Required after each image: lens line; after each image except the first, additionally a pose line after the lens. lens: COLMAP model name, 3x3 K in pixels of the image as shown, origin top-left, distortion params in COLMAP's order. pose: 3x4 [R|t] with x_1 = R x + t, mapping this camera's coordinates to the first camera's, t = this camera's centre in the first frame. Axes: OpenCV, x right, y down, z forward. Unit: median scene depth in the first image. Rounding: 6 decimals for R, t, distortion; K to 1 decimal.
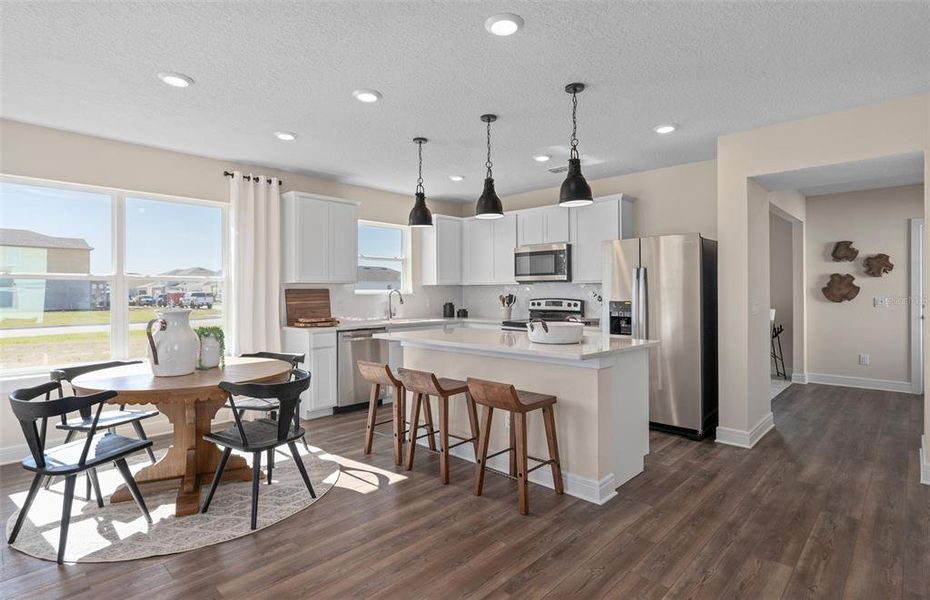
lens RADIAL K [[471.7, 0, 466.2], [0, 471.7, 286.1], [0, 0, 1]] dist [-0.000729, -0.000008]
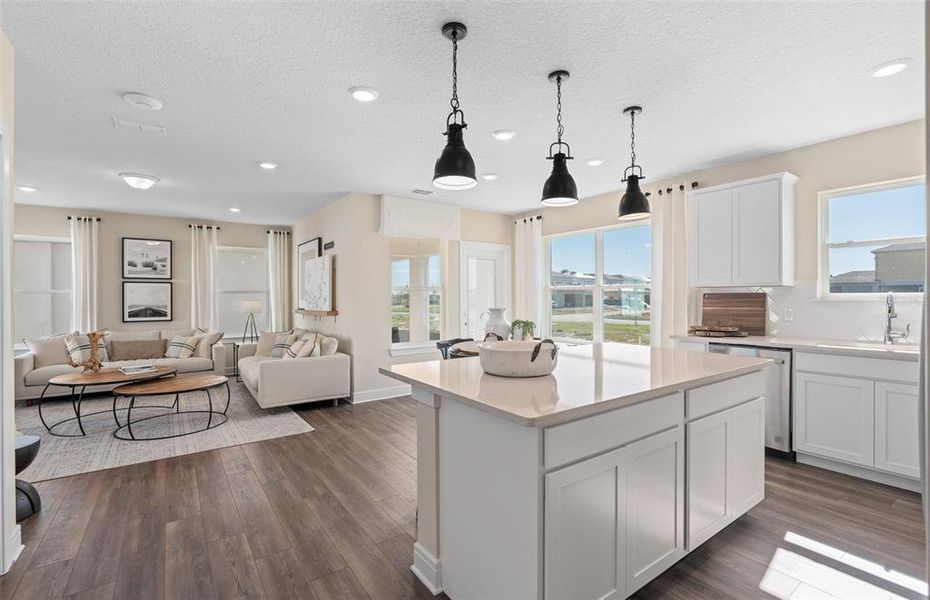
lens RADIAL K [[418.2, 0, 464.9], [0, 418.2, 296.5], [0, 0, 1]] dist [-0.002080, 0.000132]
pose [[-0.190785, 0.005178, -0.981618, 0.526081], [0.018241, 0.999832, 0.001729, 0.002074], [0.981462, -0.017576, -0.190847, 0.675933]]
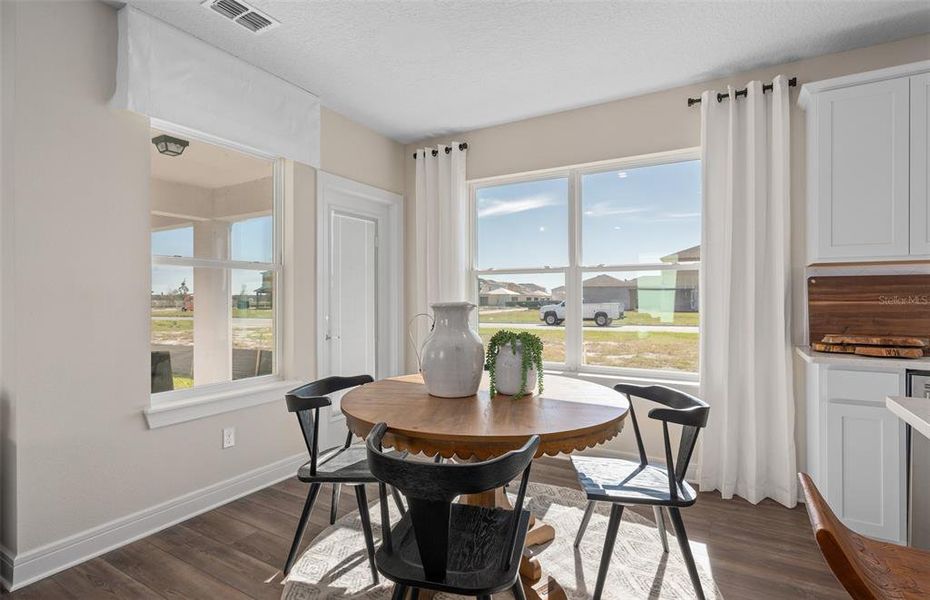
lens RADIAL K [[458.4, 0, 464.8], [0, 458.4, 296.5], [0, 0, 1]] dist [-0.005077, -0.000138]
pose [[0.220294, 0.002029, -0.975432, 0.035599], [0.011368, 0.999925, 0.004647, 0.021132], [0.975367, -0.012113, 0.220254, 0.497141]]
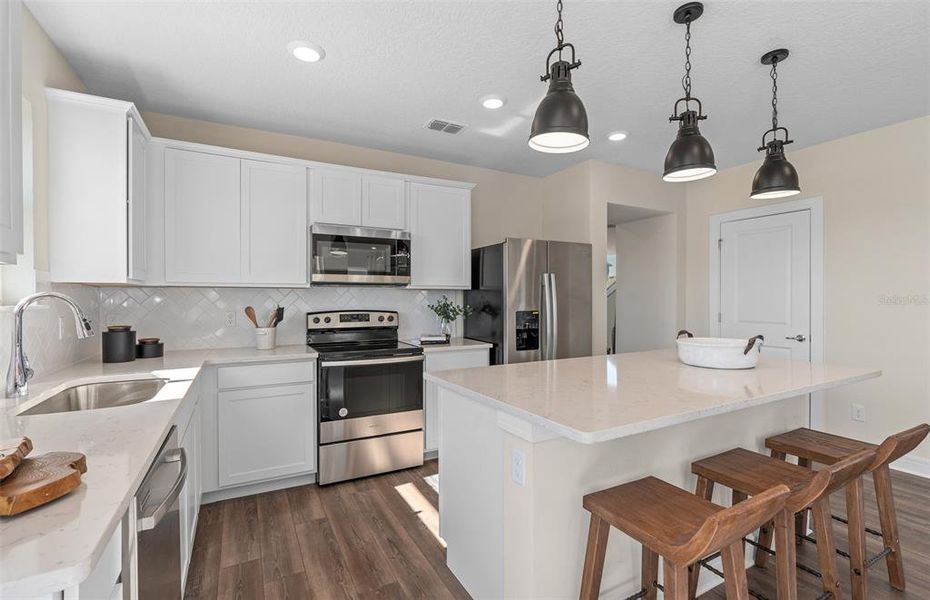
lens RADIAL K [[421.6, 0, 460.3], [0, 421.6, 302.9], [0, 0, 1]] dist [-0.004045, 0.000136]
pose [[0.312693, -0.005050, 0.949841, -0.383105], [-0.011541, 0.999892, 0.009116, 0.009676], [-0.949784, -0.013812, 0.312601, 0.769189]]
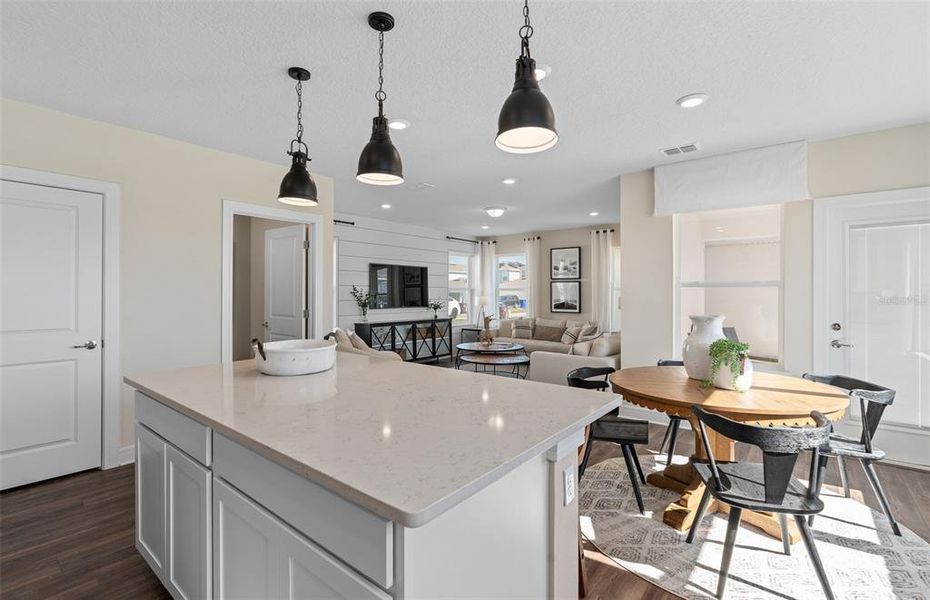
lens RADIAL K [[418.2, 0, 464.9], [0, 418.2, 296.5], [0, 0, 1]] dist [-0.002080, 0.000132]
pose [[-0.996614, 0.003612, -0.082143, -0.012308], [0.003895, 0.999987, -0.003295, 0.004159], [0.082130, -0.003604, -0.996615, 1.063047]]
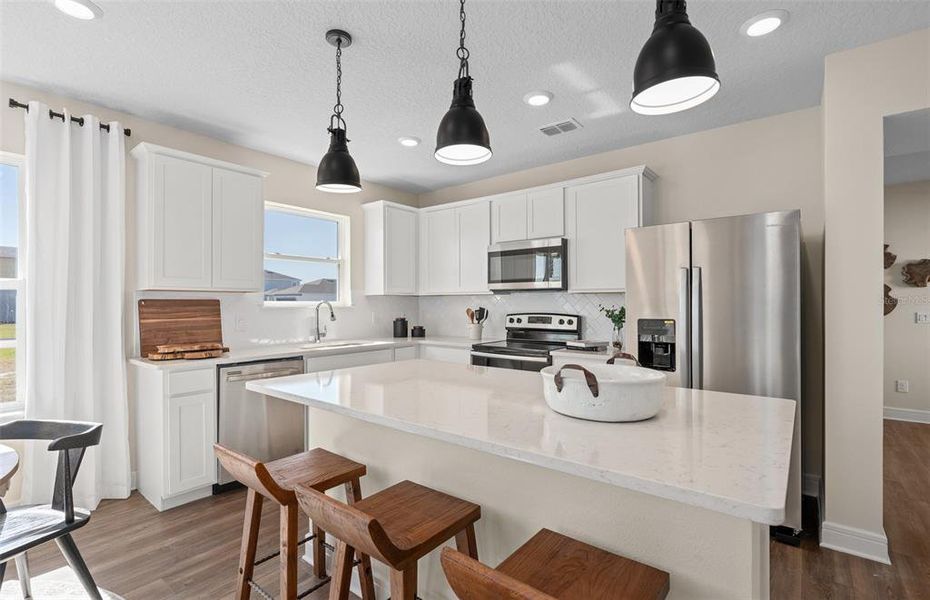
lens RADIAL K [[427.7, 0, 462.6], [0, 427.7, 305.0], [0, 0, 1]] dist [-0.009241, 0.000832]
pose [[0.996474, 0.001790, 0.083887, 0.007179], [-0.003066, 0.999882, 0.015082, 0.003562], [-0.083850, -0.015286, 0.996361, 0.379392]]
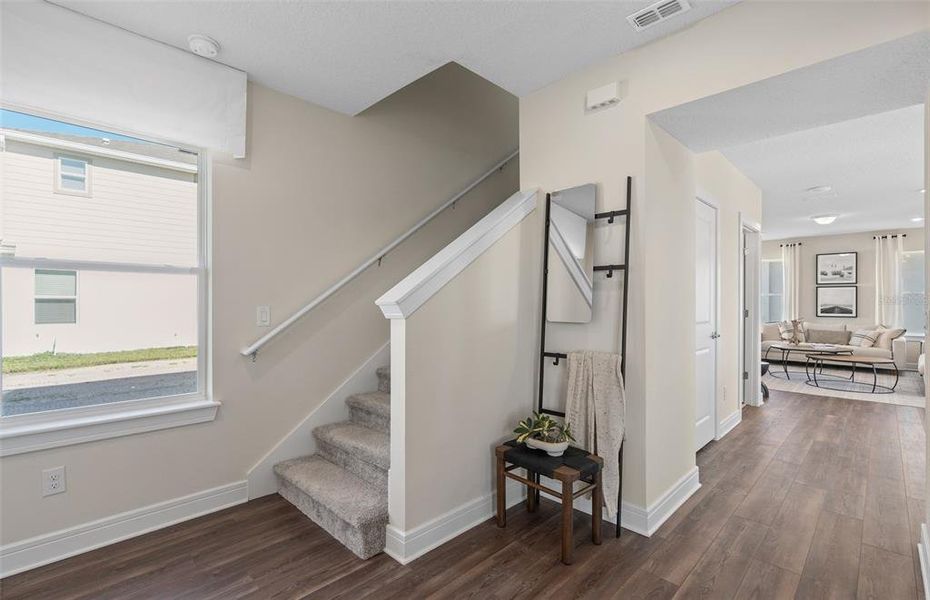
lens RADIAL K [[421.6, 0, 460.3], [0, 421.6, 302.9], [0, 0, 1]] dist [-0.004045, 0.000136]
pose [[-0.999563, 0.005302, 0.029068, 0.891189], [0.004989, 0.999929, -0.010831, 0.017587], [-0.029124, -0.010682, -0.999519, 1.179342]]
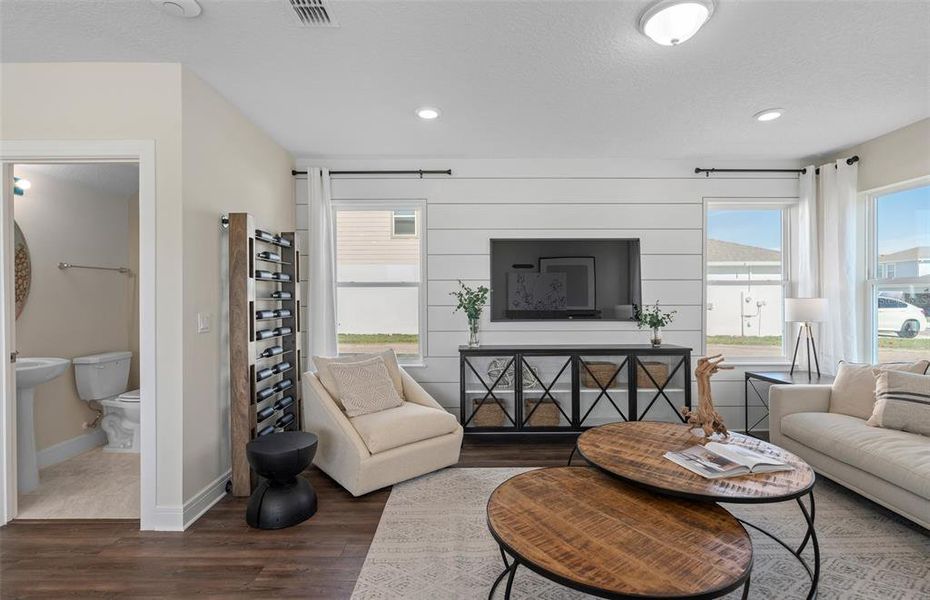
lens RADIAL K [[435.0, 0, 463.4], [0, 435.0, 294.8], [0, 0, 1]] dist [-0.008449, -0.000758]
pose [[-0.692292, 0.009105, 0.721560, -0.355163], [-0.002224, 0.999889, -0.014751, 0.002873], [-0.721614, -0.011817, -0.692195, 0.253889]]
